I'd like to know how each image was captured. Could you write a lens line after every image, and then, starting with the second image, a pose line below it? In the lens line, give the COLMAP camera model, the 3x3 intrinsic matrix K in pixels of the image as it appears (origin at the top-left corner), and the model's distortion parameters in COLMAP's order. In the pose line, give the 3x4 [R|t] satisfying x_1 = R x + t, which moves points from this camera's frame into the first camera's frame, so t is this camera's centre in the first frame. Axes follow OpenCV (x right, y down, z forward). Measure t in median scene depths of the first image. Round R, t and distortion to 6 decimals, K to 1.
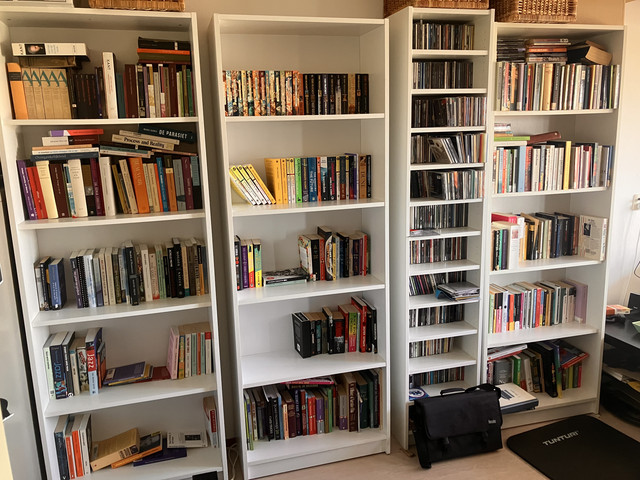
lens RADIAL K [[528.3, 0, 321.8], [0, 528.3, 242.0], [0, 0, 1]] dist [0.006875, 0.014475]
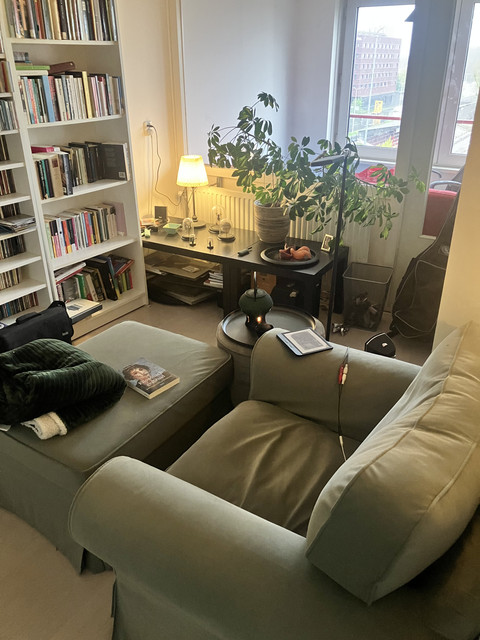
lens RADIAL K [[528.3, 0, 242.8], [0, 528.3, 318.6], [0, 0, 1]] dist [0.006875, 0.014475]
pose [[0.765024, -0.265839, 0.586573, -0.065900], [0.116924, 0.953023, 0.279421, 0.030587], [-0.633299, -0.145179, 0.760168, -0.126199]]
